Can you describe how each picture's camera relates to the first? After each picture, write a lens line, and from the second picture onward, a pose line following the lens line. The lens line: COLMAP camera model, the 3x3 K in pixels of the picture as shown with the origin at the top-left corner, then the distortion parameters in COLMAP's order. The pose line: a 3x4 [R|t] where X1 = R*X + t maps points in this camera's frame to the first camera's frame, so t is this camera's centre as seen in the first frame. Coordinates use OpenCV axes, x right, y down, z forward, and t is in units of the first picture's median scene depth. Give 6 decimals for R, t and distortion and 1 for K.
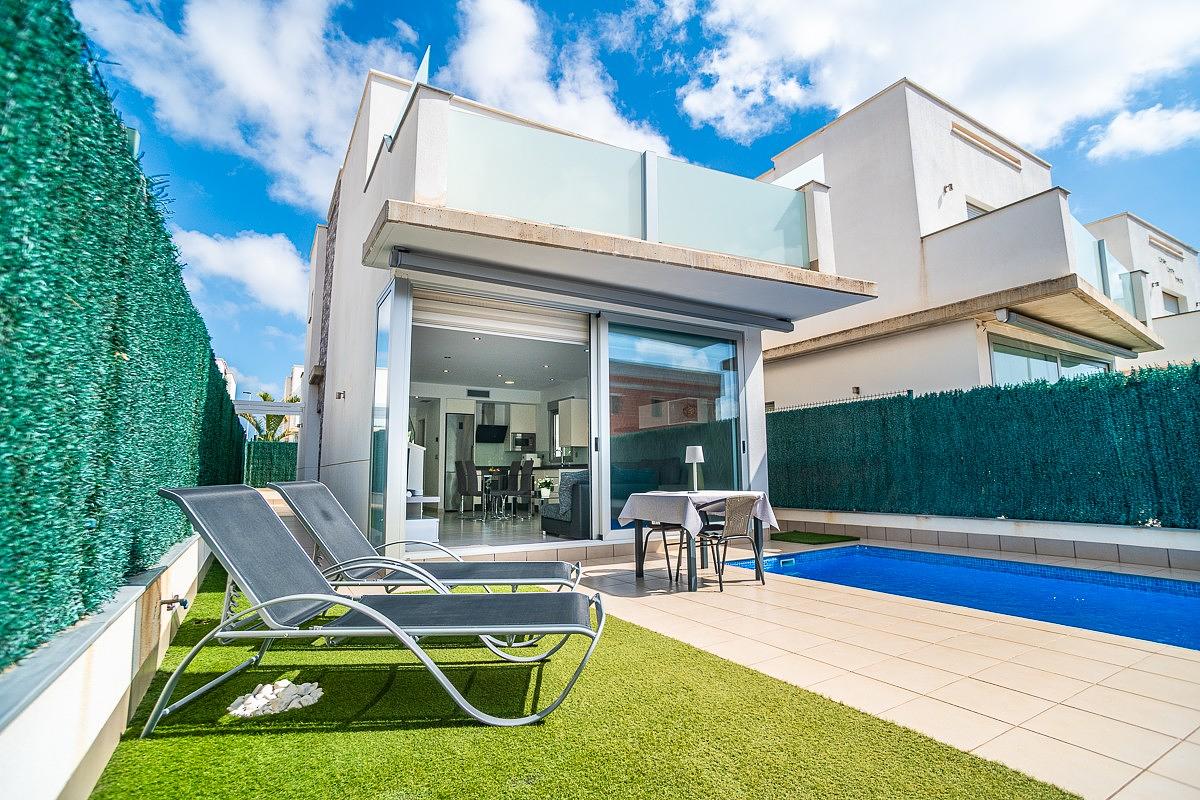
lens RADIAL K [[597.8, 0, 600.0], [0, 597.8, 400.0], [0, 0, 1]] dist [-0.081672, 0.000009]
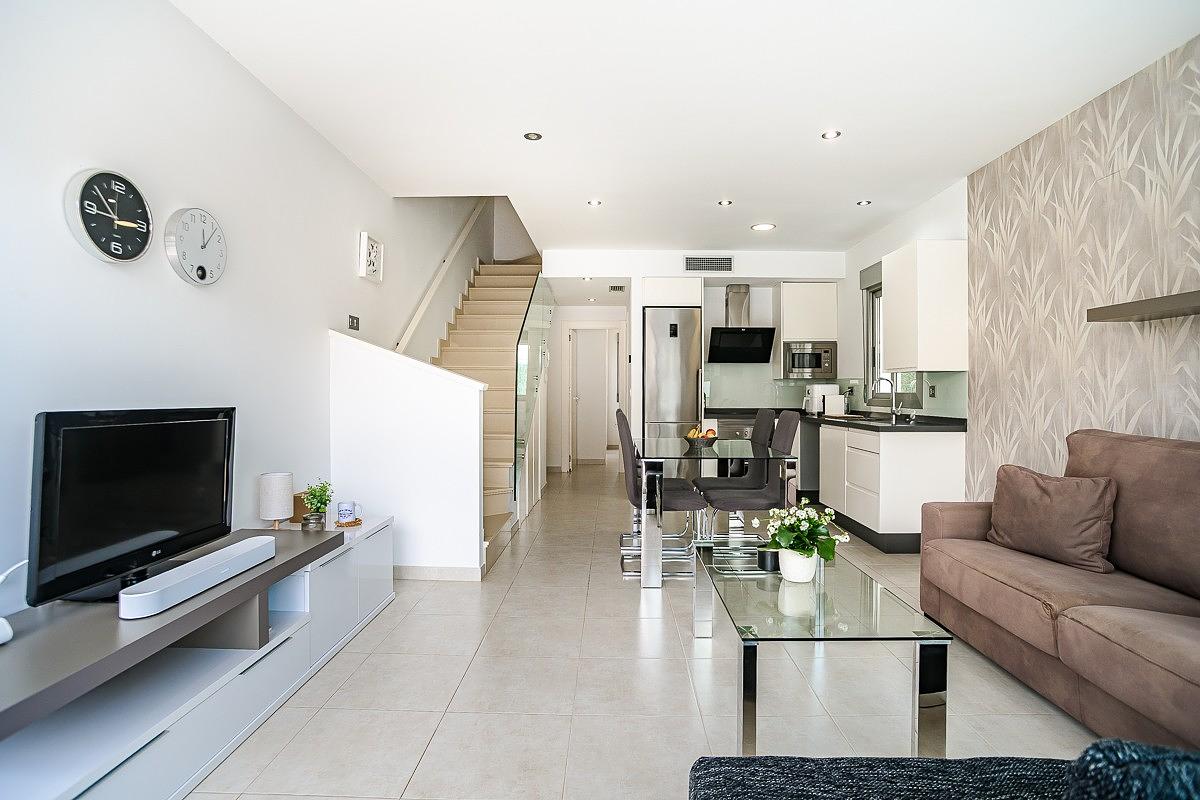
lens RADIAL K [[597.8, 0, 600.0], [0, 597.8, 400.0], [0, 0, 1]] dist [-0.081672, 0.000009]
pose [[0.845390, 0.018947, -0.533813, -0.015995], [0.052040, 0.991695, 0.117615, 0.037545], [0.531608, -0.127211, 0.837383, 0.512198]]
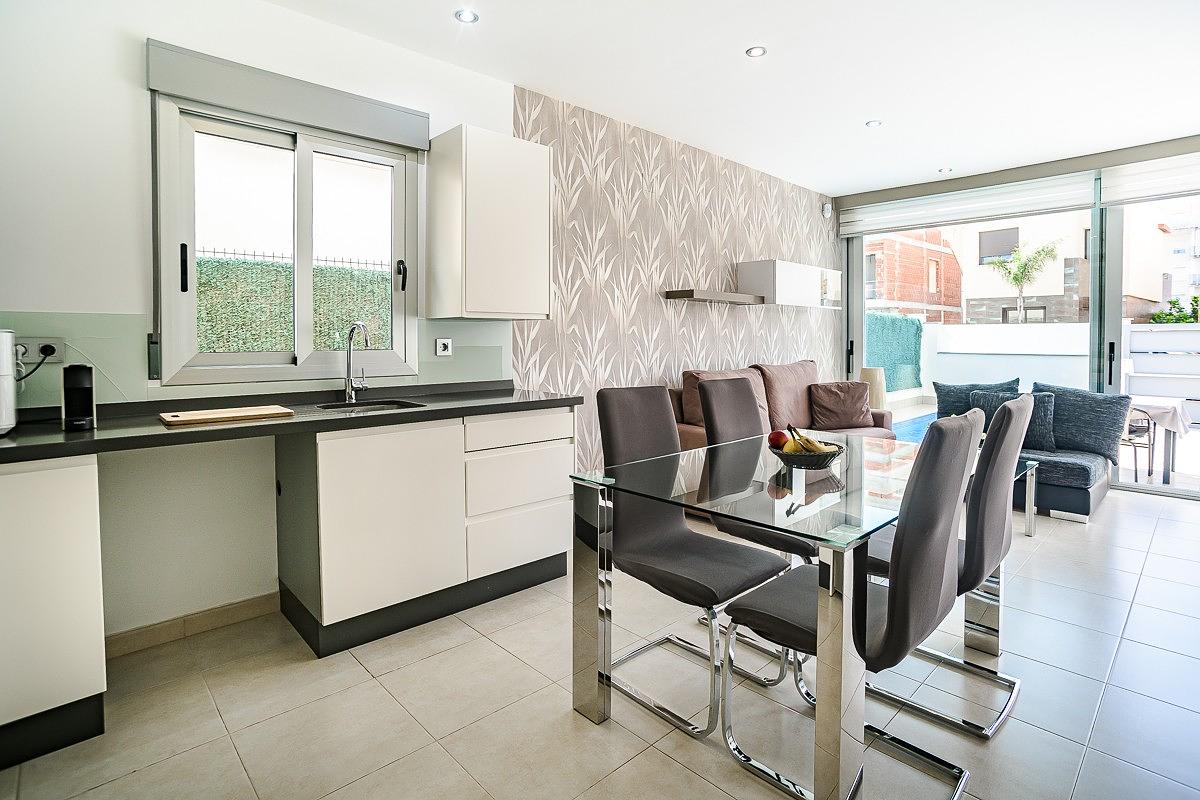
lens RADIAL K [[594.6, 0, 597.9], [0, 594.6, 333.5], [0, 0, 1]] dist [-0.002782, -0.000278]
pose [[-0.208368, 0.019735, 0.977851, -0.272374], [-0.105712, 0.993485, -0.042576, 0.080316], [-0.972321, -0.112242, -0.204925, 0.887099]]
